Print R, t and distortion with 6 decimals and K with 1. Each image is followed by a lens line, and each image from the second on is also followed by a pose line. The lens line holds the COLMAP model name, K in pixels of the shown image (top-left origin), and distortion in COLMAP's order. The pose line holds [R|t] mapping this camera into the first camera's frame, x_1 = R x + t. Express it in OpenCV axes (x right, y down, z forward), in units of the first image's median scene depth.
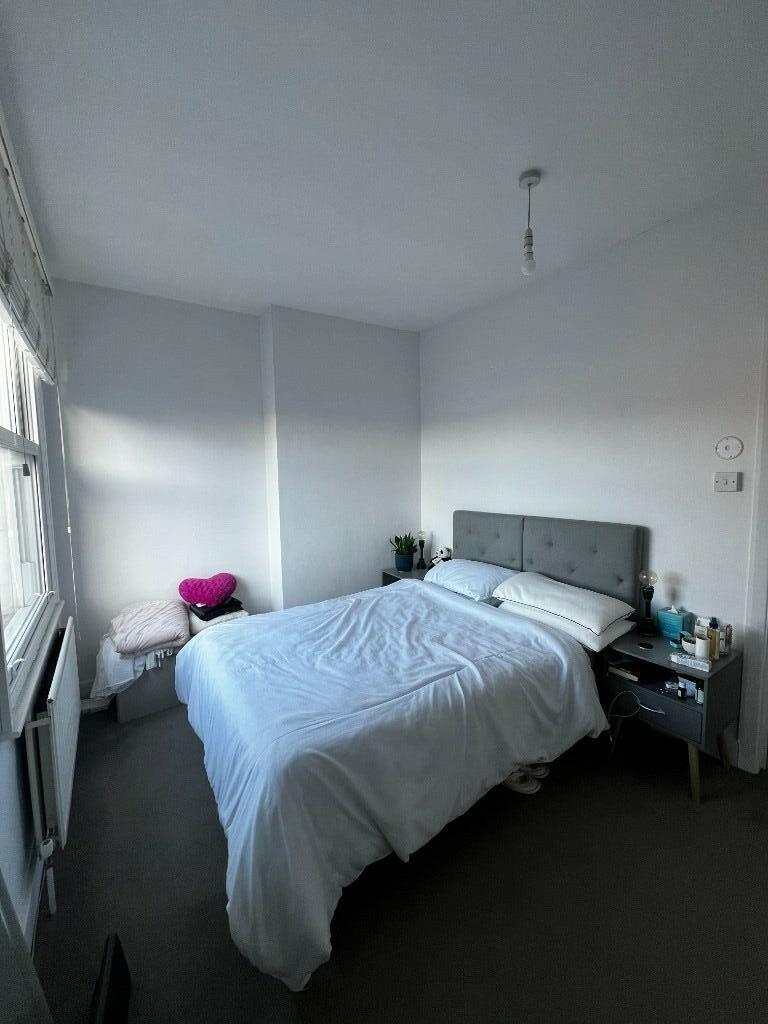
lens RADIAL K [[406.6, 0, 383.7], [0, 406.6, 510.9], [0, 0, 1]] dist [0.000015, 0.000040]
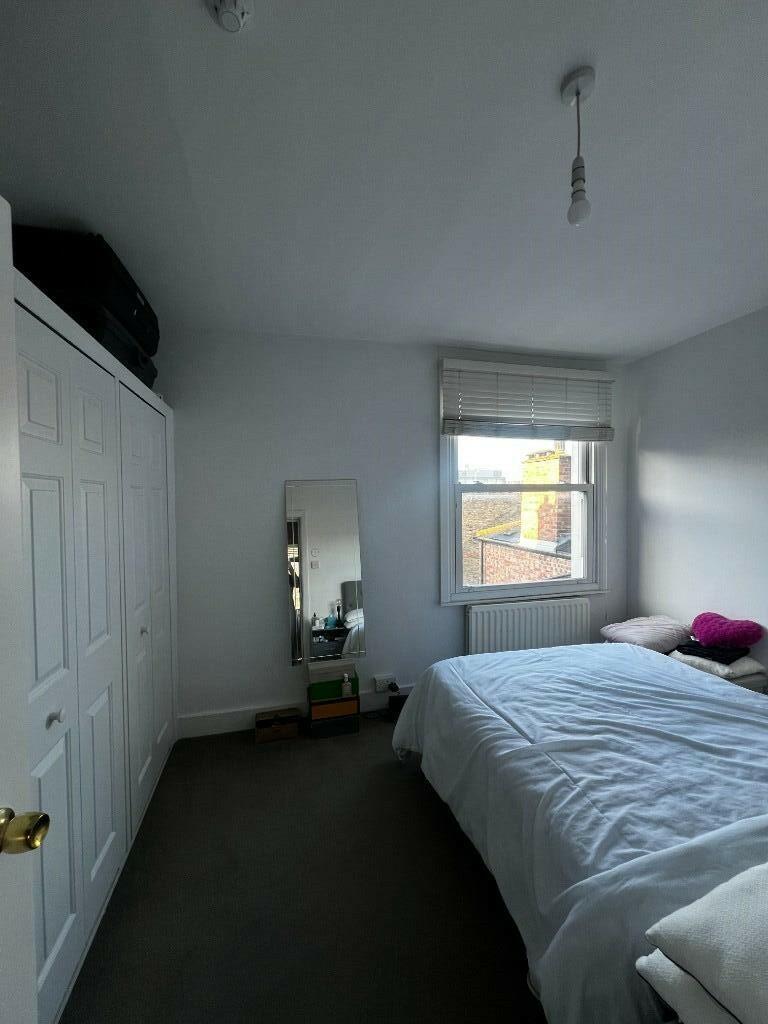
lens RADIAL K [[406.6, 0, 383.9], [0, 406.6, 512.1], [0, 0, 1]] dist [0.000015, 0.000040]
pose [[-0.342970, 0.040223, -0.938485, 0.970228], [-0.060446, 0.996067, 0.064781, -0.120014], [0.937400, 0.078946, -0.339190, 0.858334]]
